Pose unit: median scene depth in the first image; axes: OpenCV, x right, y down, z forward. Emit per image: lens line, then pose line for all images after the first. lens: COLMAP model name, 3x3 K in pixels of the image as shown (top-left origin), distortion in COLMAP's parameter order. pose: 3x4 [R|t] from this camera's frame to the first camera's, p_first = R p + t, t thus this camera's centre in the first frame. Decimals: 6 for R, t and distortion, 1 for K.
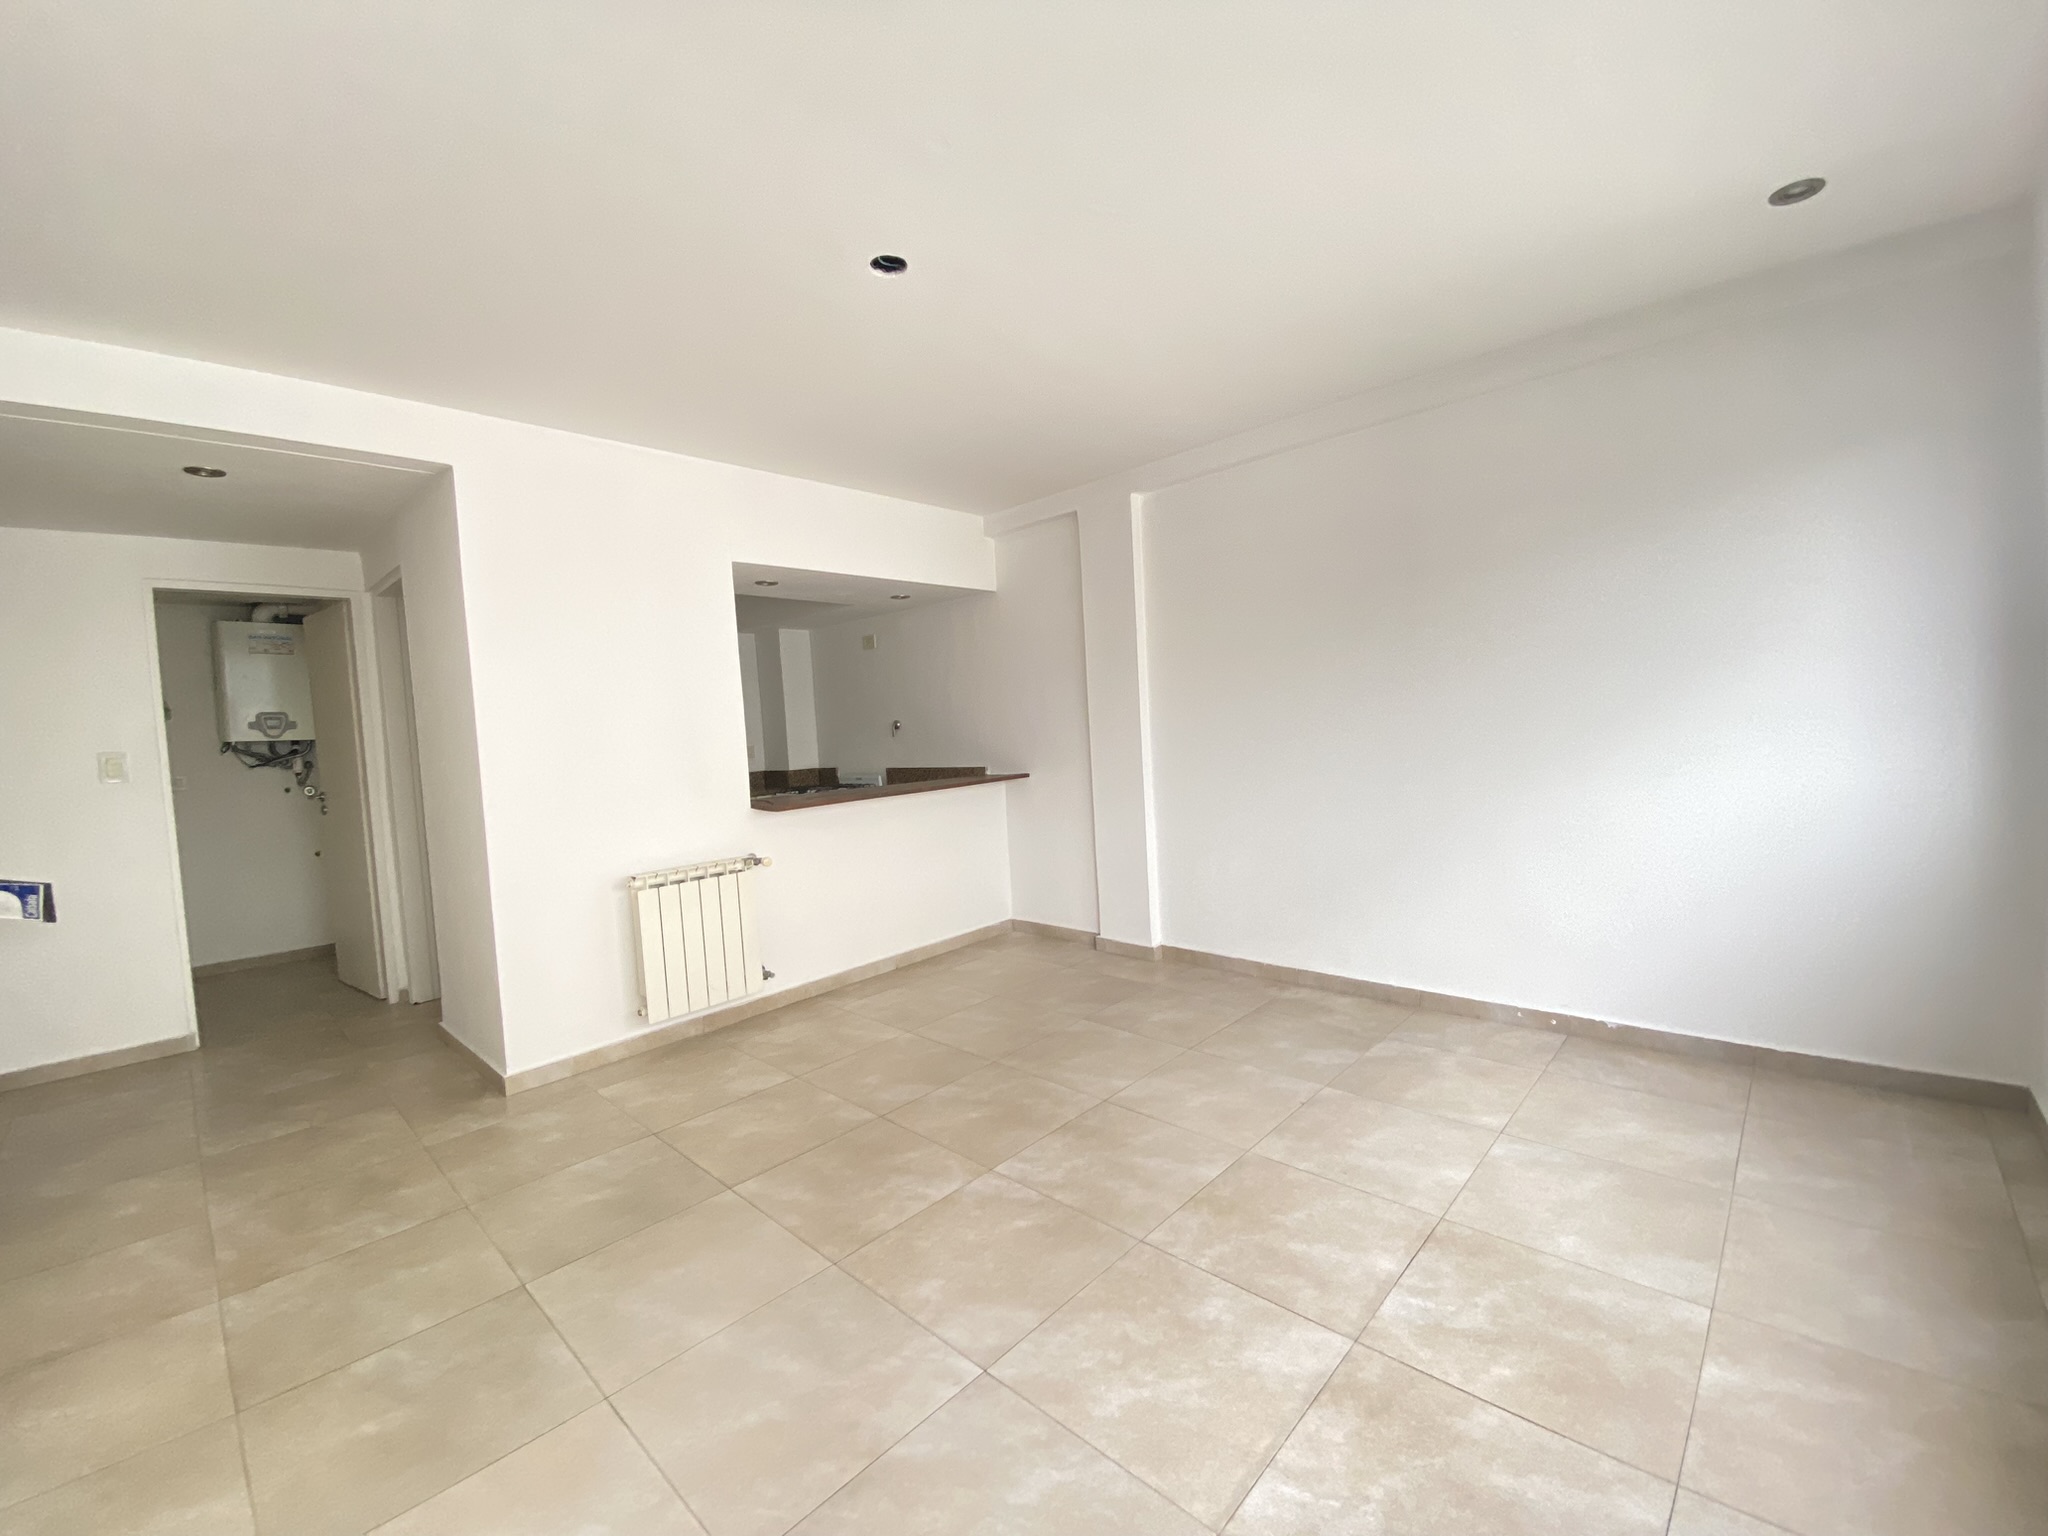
lens RADIAL K [[838.3, 0, 1025.1], [0, 838.3, 767.2], [0, 0, 1]] dist [-0.011768, -0.005499]
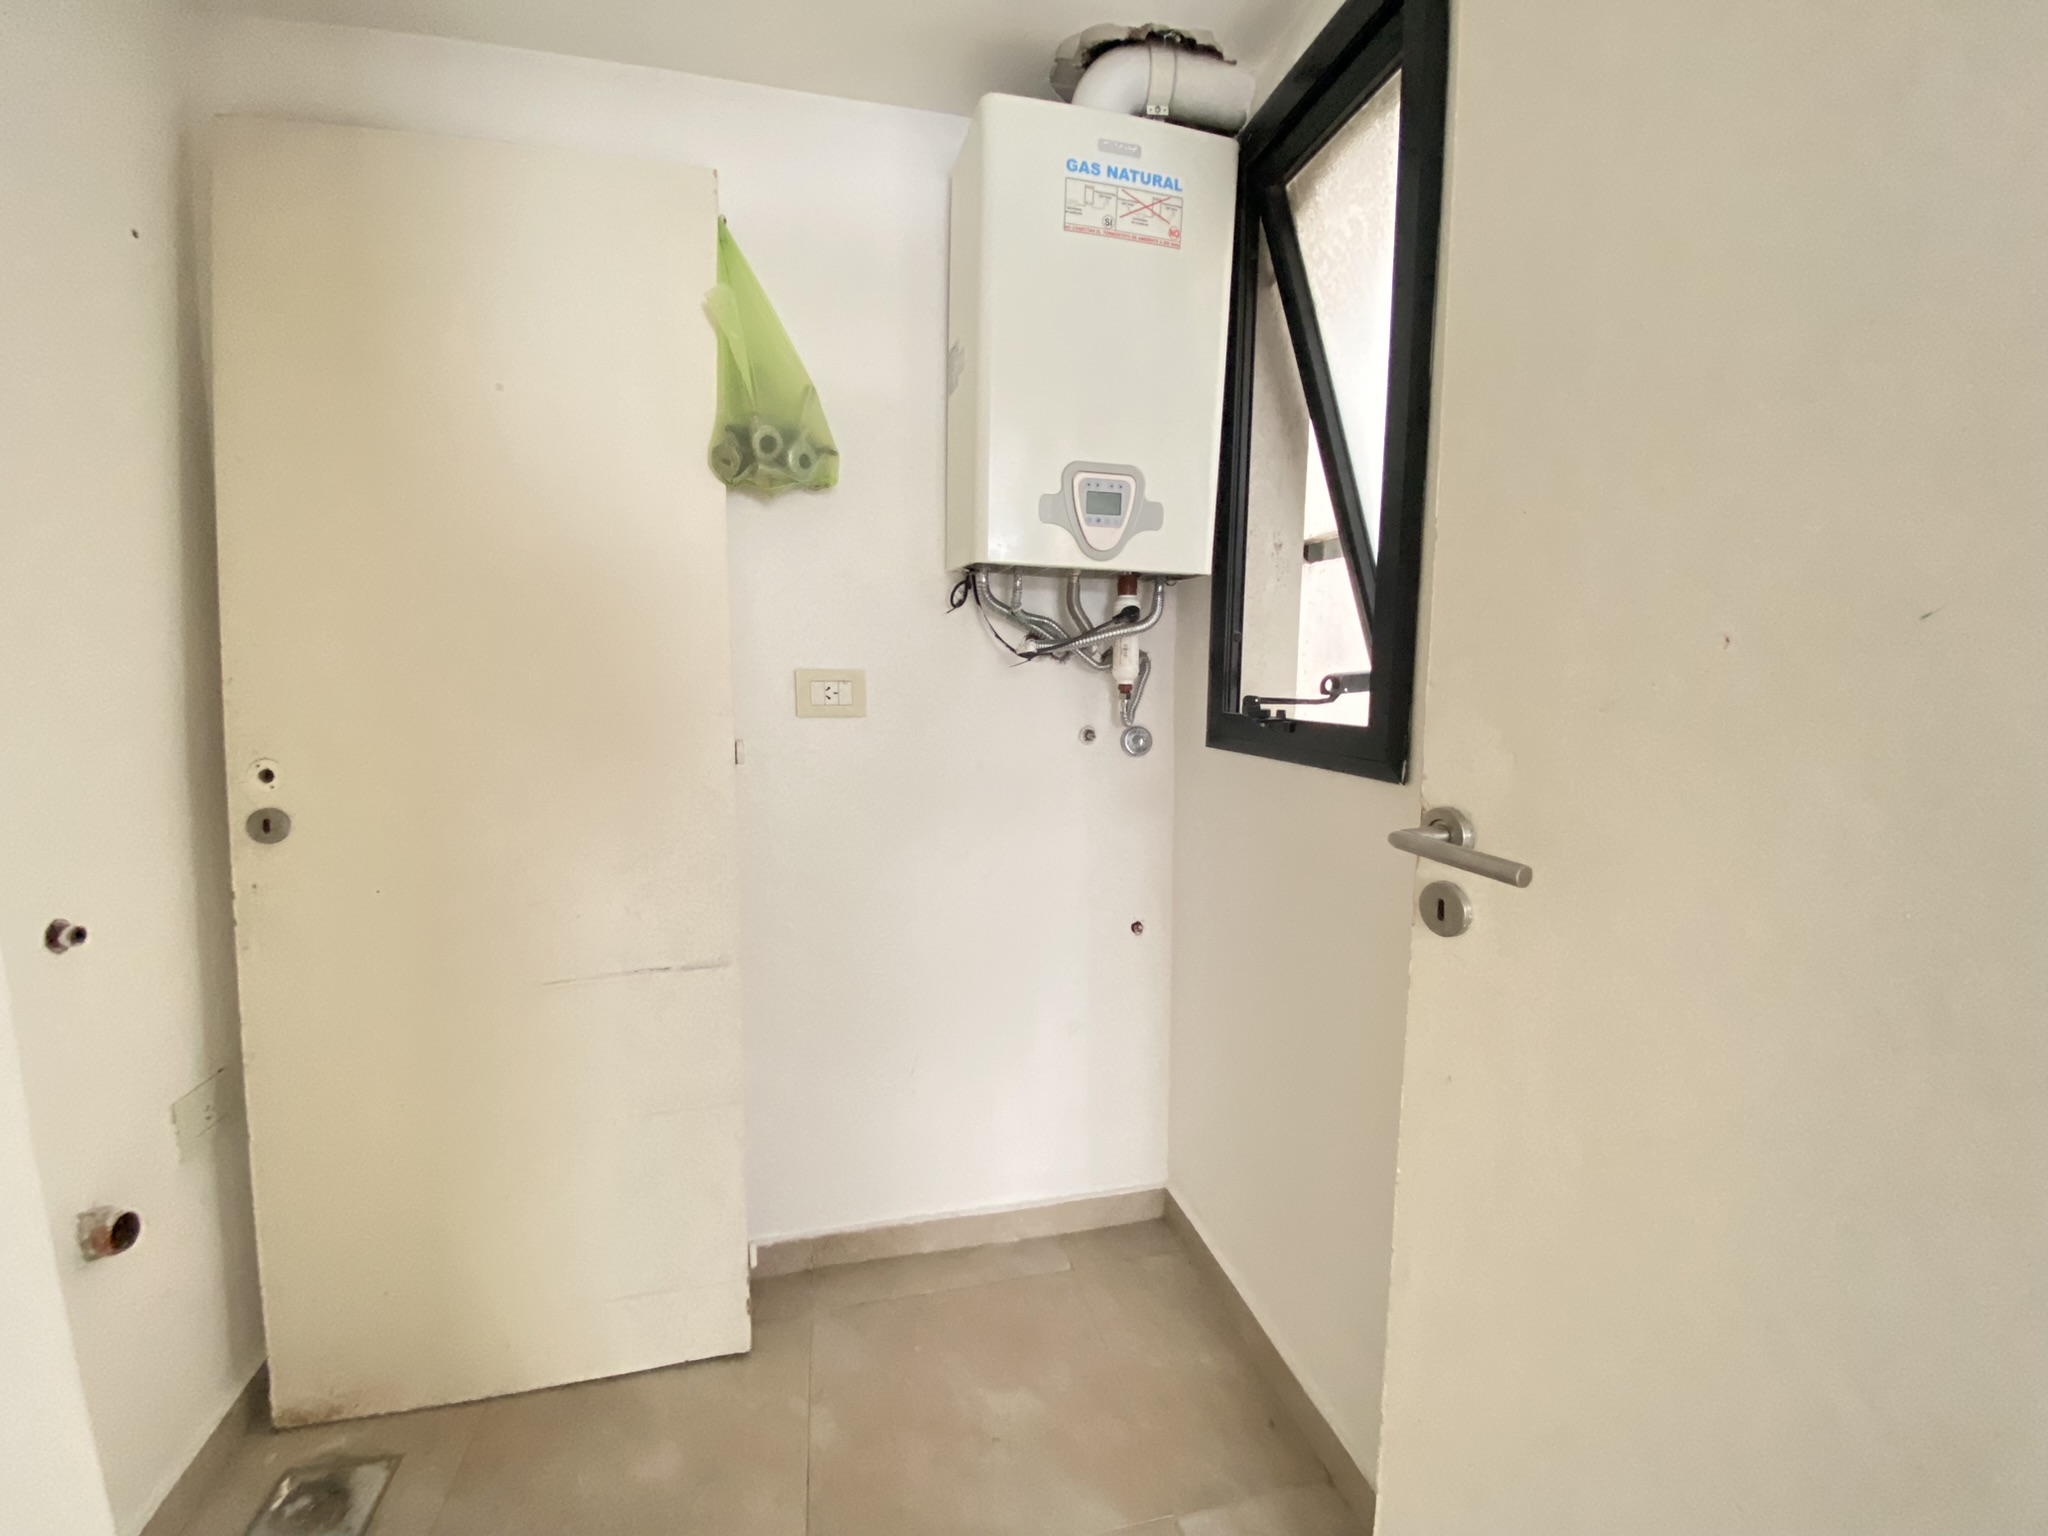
lens RADIAL K [[838.3, 0, 1023.7], [0, 838.3, 763.2], [0, 0, 1]] dist [-0.011768, -0.005499]
pose [[0.840554, 0.123354, -0.527497, -0.758202], [-0.073698, 0.990716, 0.114241, 0.003022], [0.536692, -0.057150, 0.841841, 0.729109]]
